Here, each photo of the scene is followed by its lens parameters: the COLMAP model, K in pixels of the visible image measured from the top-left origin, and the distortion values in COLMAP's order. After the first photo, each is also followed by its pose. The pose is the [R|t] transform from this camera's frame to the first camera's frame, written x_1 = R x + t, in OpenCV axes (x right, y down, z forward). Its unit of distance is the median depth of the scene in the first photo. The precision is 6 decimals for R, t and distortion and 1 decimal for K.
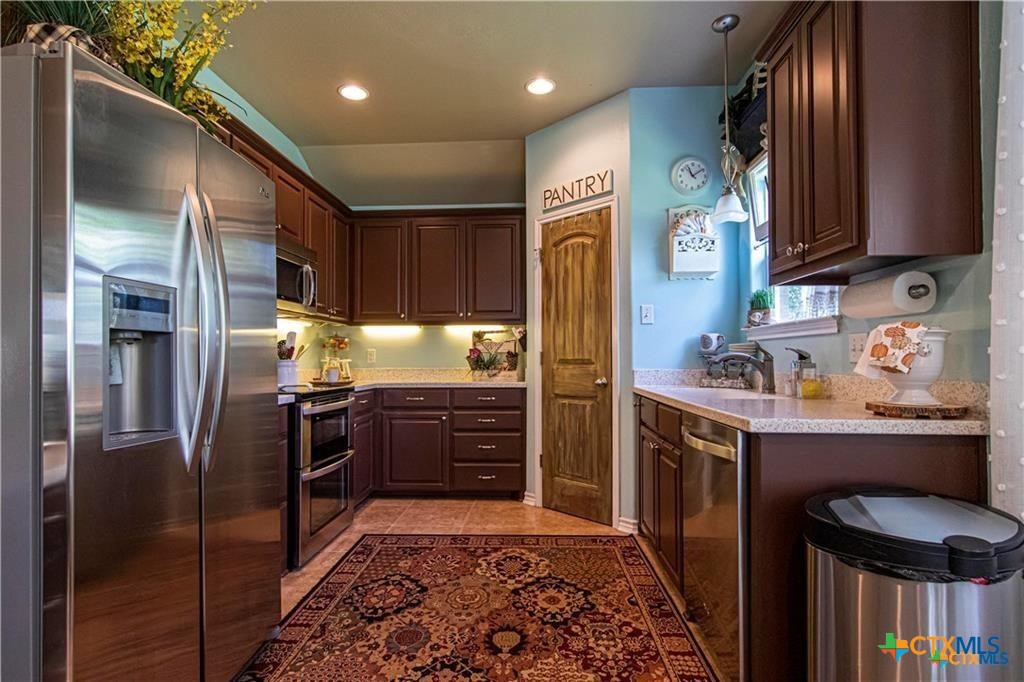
lens RADIAL K [[522.3, 0, 512.7], [0, 522.3, 349.8], [0, 0, 1]] dist [-0.000969, 0.000313]
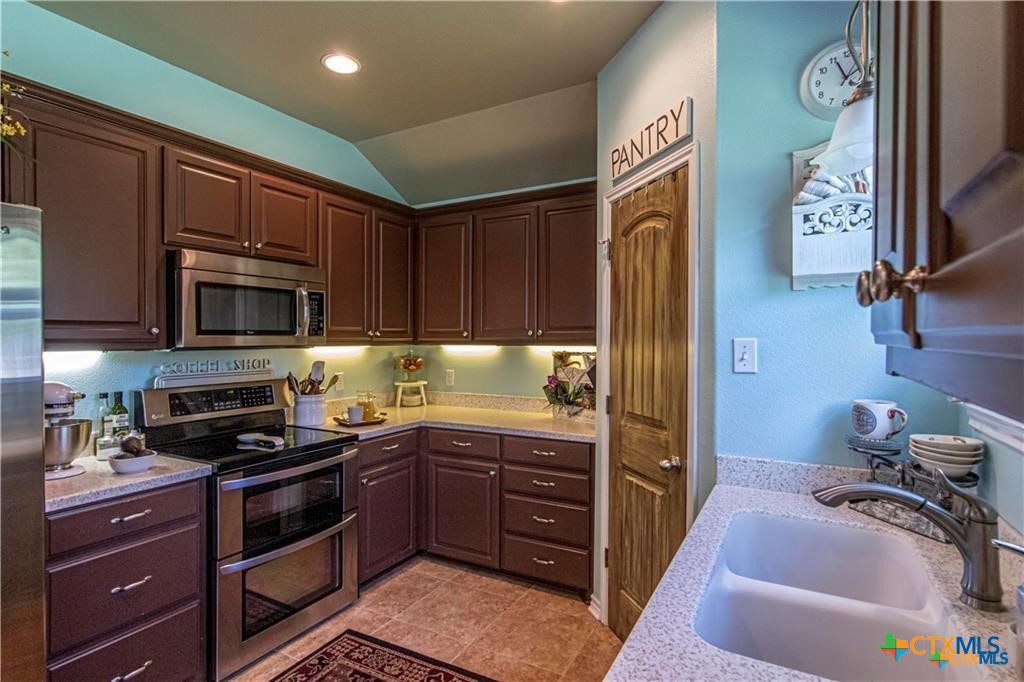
lens RADIAL K [[522.3, 0, 513.5], [0, 522.3, 343.1], [0, 0, 1]] dist [-0.000969, 0.000313]
pose [[0.899274, 0.006161, -0.437342, 0.242846], [0.006641, 0.999593, 0.027738, -0.084722], [0.437335, -0.027848, 0.898868, 0.357051]]
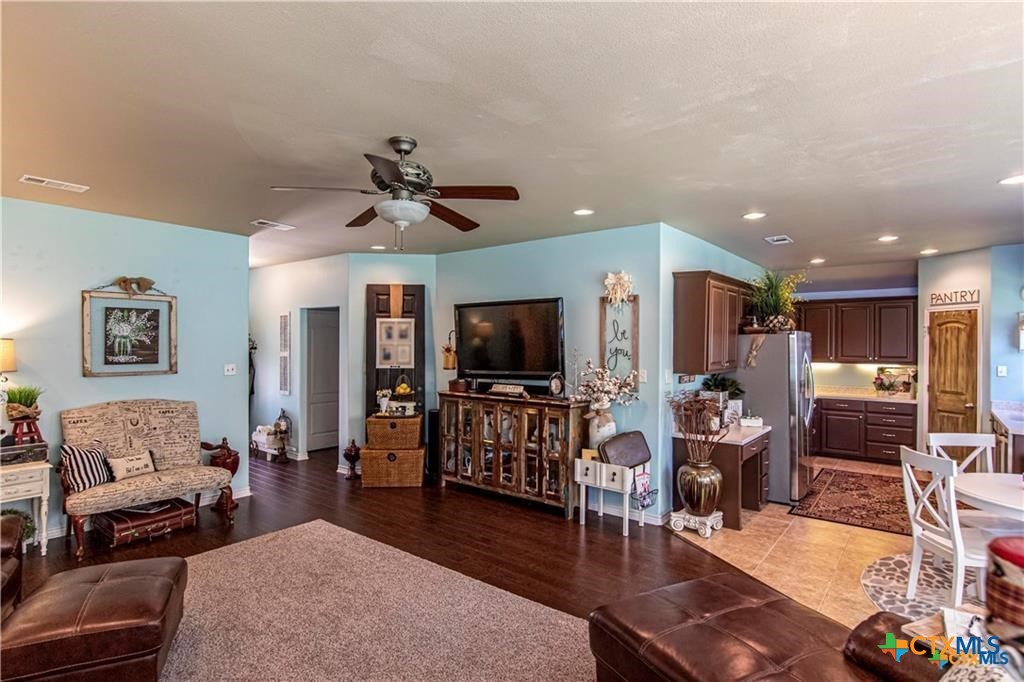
lens RADIAL K [[522.3, 0, 517.3], [0, 522.3, 342.3], [0, 0, 1]] dist [-0.000969, 0.000313]
pose [[0.814708, 0.008426, -0.579811, -0.056725], [0.000746, 0.999878, 0.015578, -0.173070], [0.579872, -0.013124, 0.814602, -1.277693]]
